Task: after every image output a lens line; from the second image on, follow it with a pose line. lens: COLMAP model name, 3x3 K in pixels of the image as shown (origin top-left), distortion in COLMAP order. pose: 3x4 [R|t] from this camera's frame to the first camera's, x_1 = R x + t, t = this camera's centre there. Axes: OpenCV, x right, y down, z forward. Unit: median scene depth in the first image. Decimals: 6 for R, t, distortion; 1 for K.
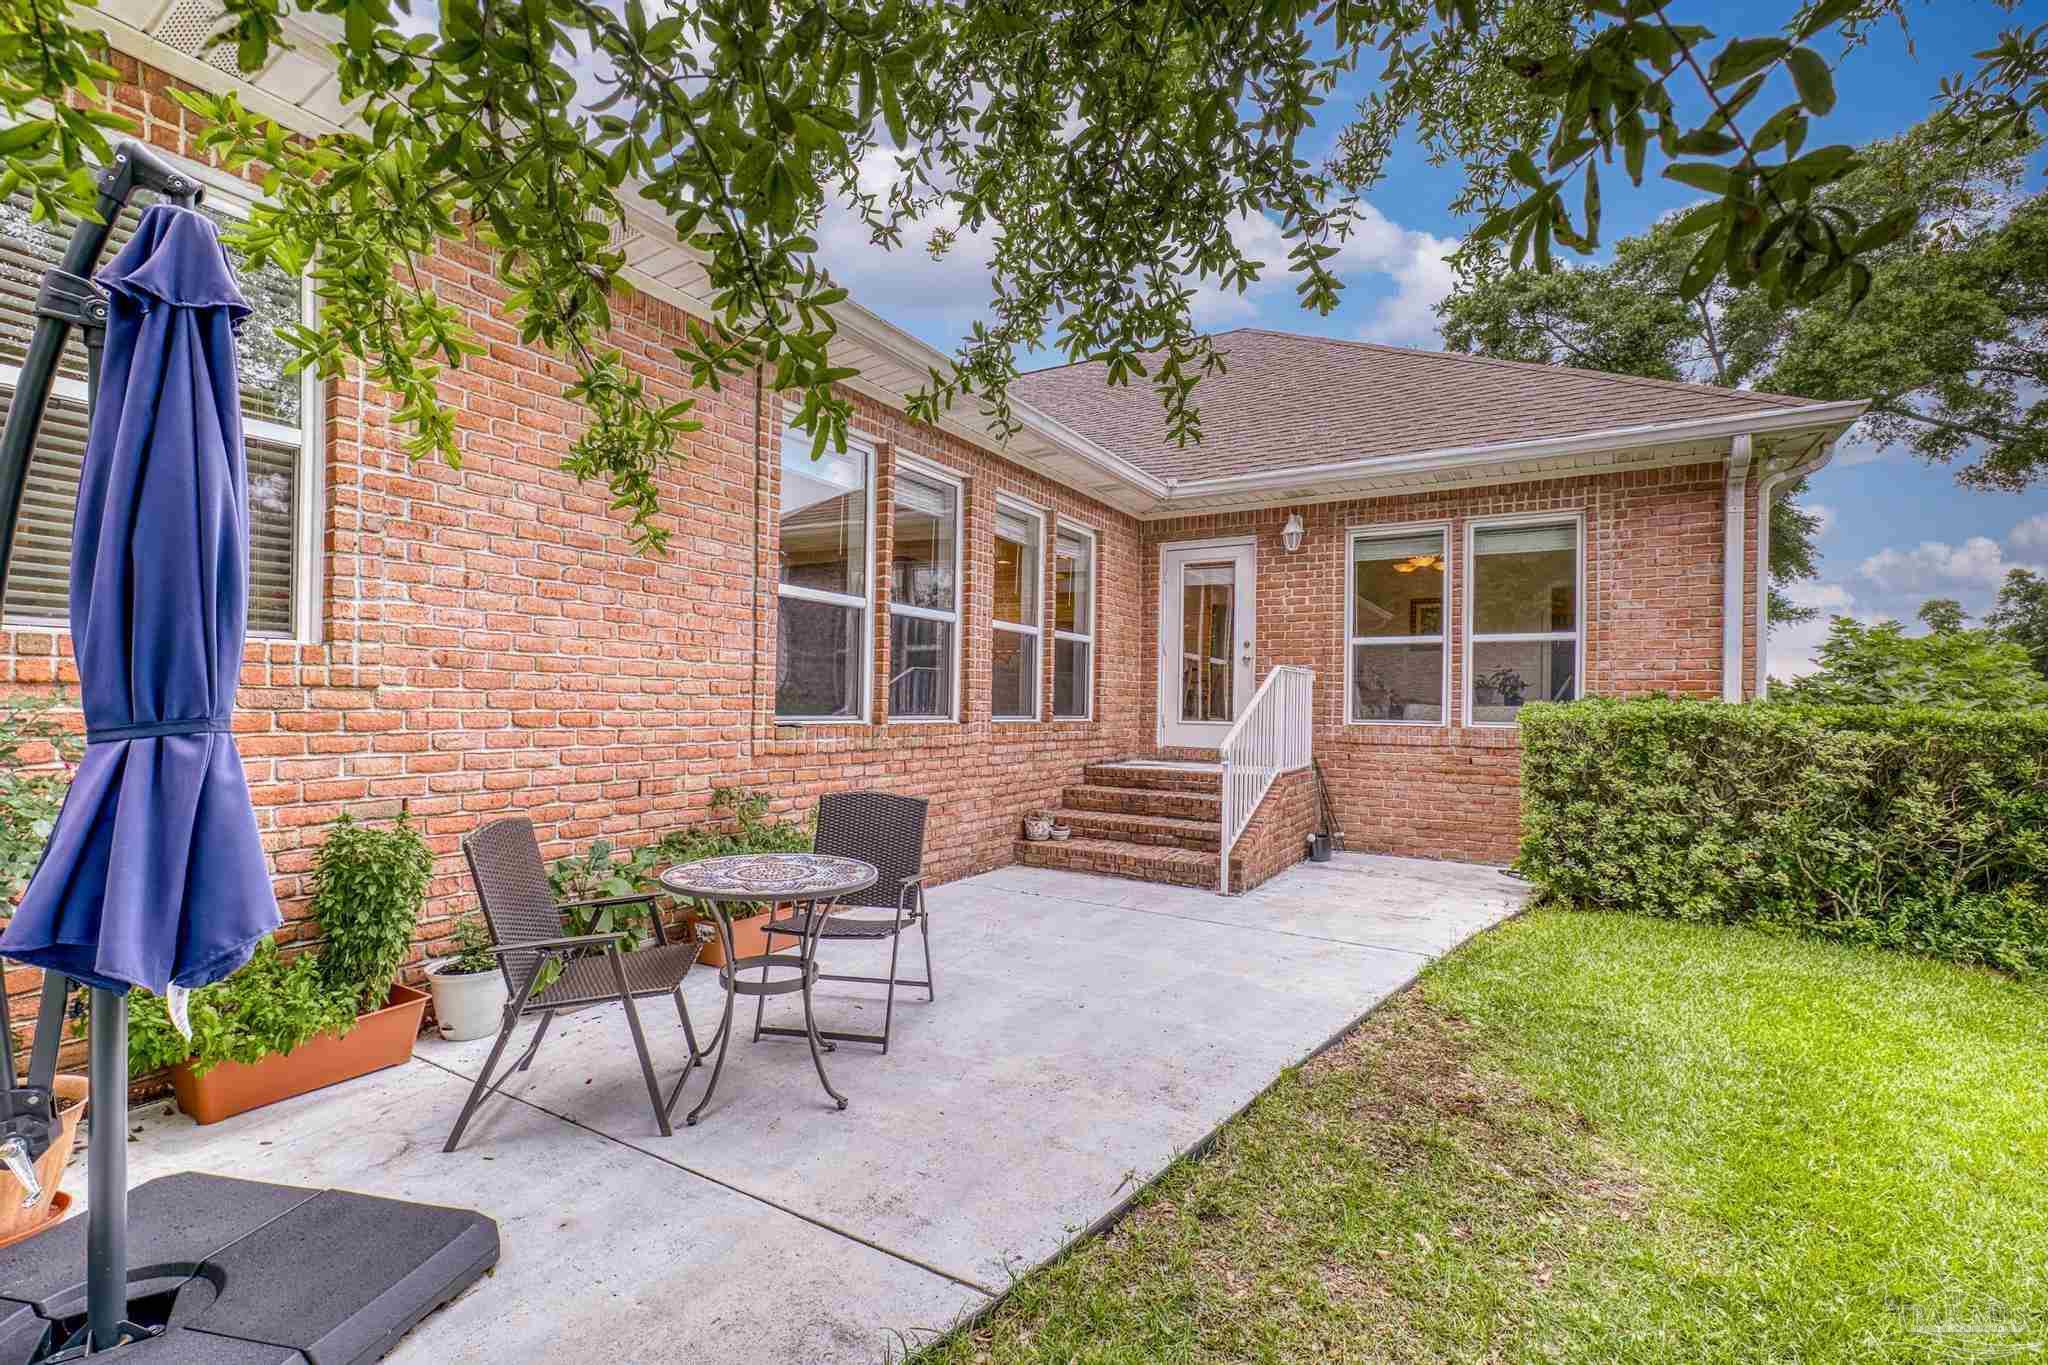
lens RADIAL K [[878.5, 0, 1019.0], [0, 878.5, 705.8], [0, 0, 1]] dist [-0.001035, 0.000223]
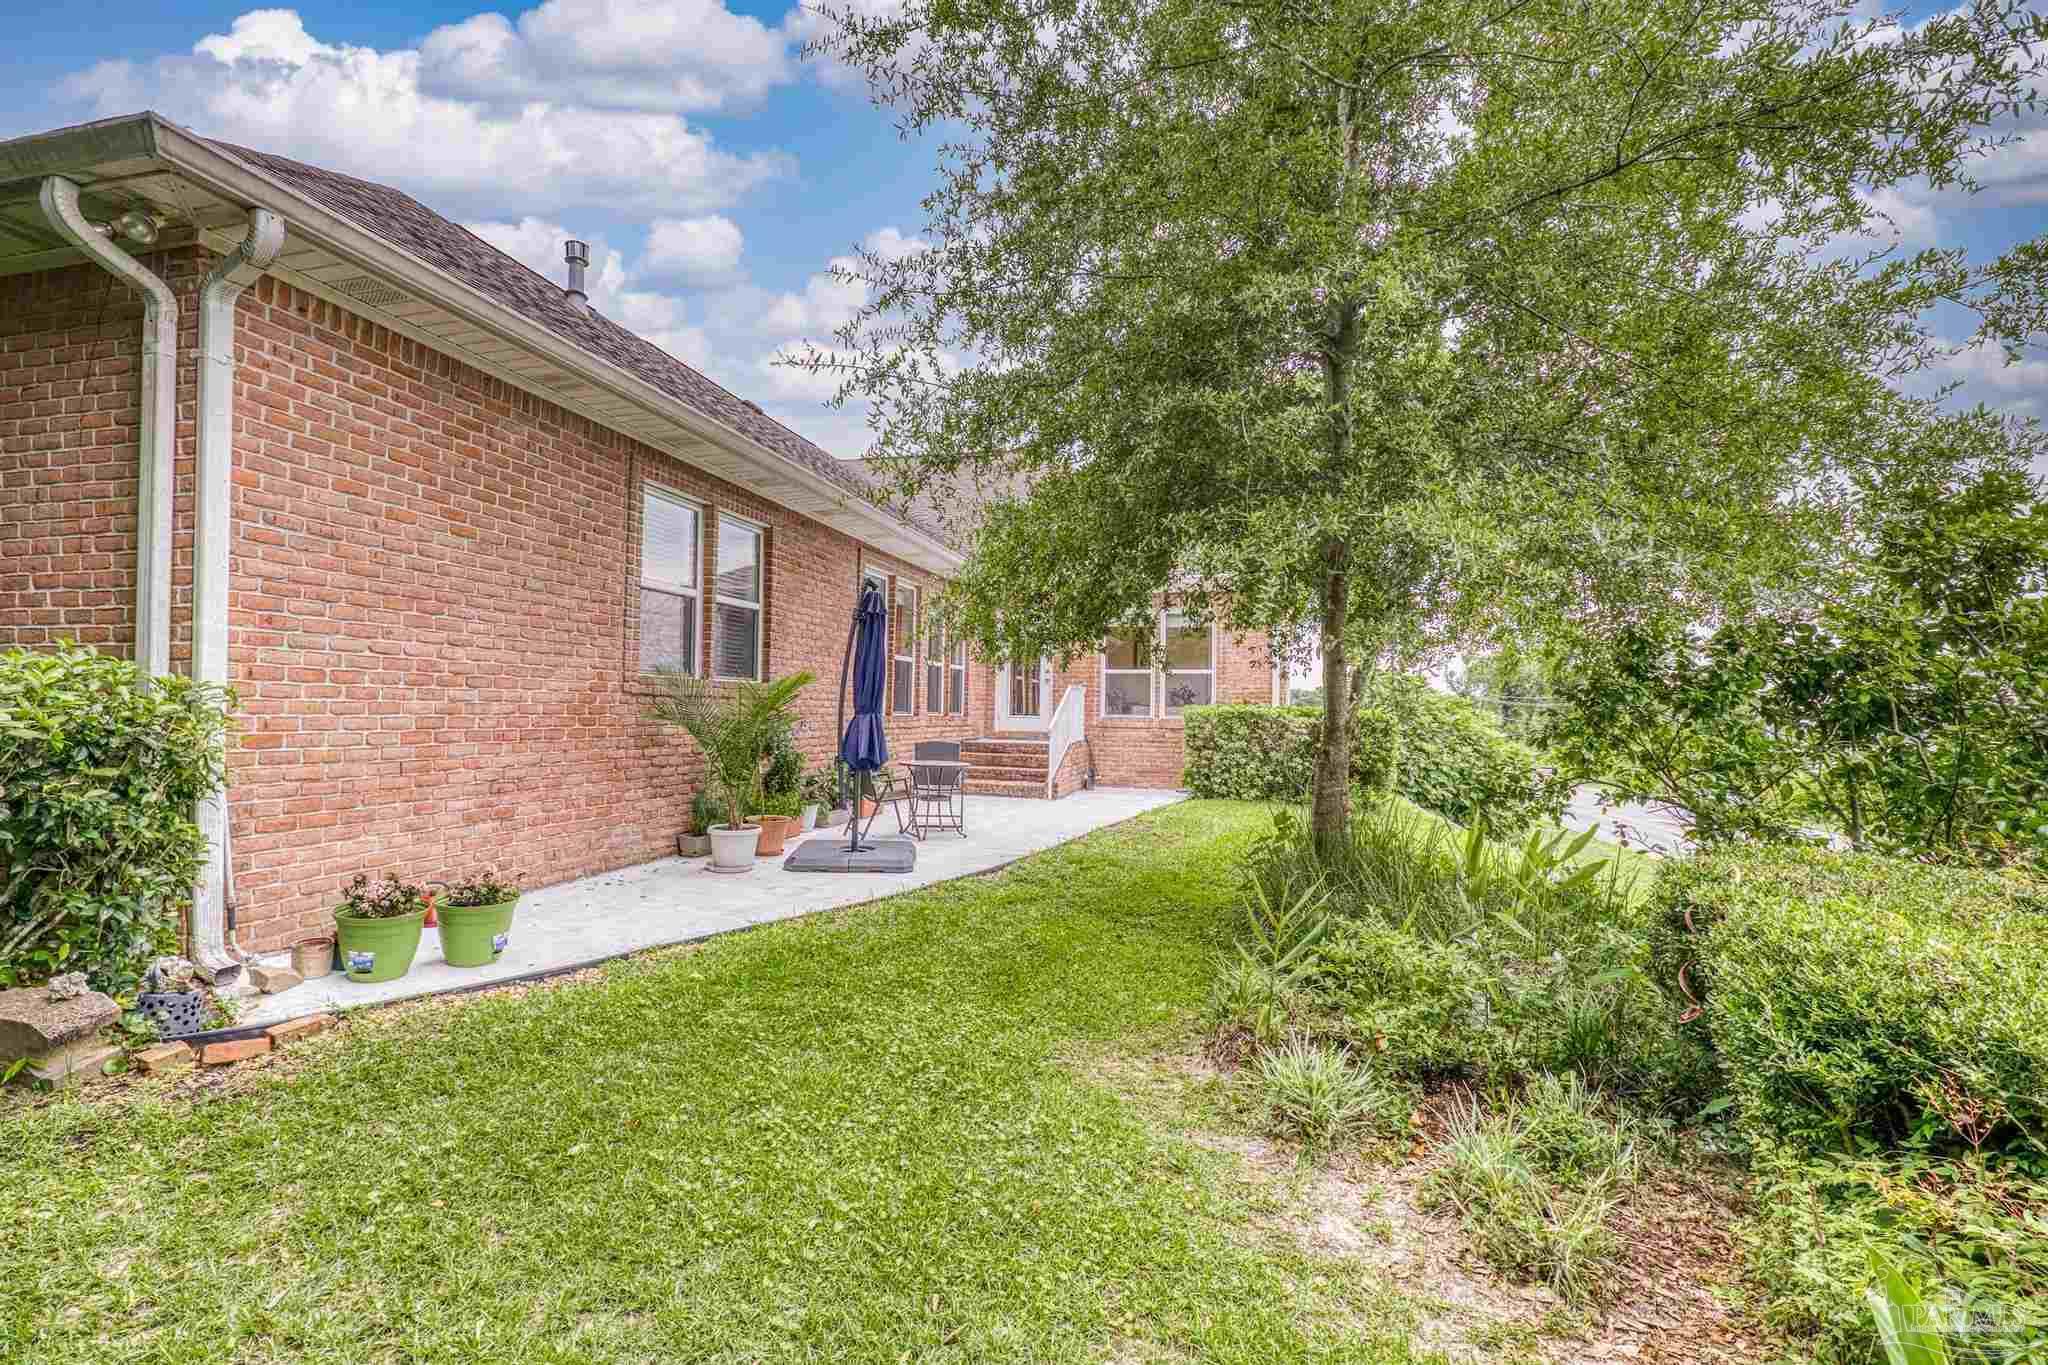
lens RADIAL K [[878.5, 0, 1019.0], [0, 878.5, 705.8], [0, 0, 1]] dist [-0.001035, 0.000223]
pose [[0.956934, 0.000568, 0.290305, -0.416069], [-0.000246, 0.999999, -0.001147, 0.000227], [-0.290305, 0.001027, 0.956934, -0.899784]]
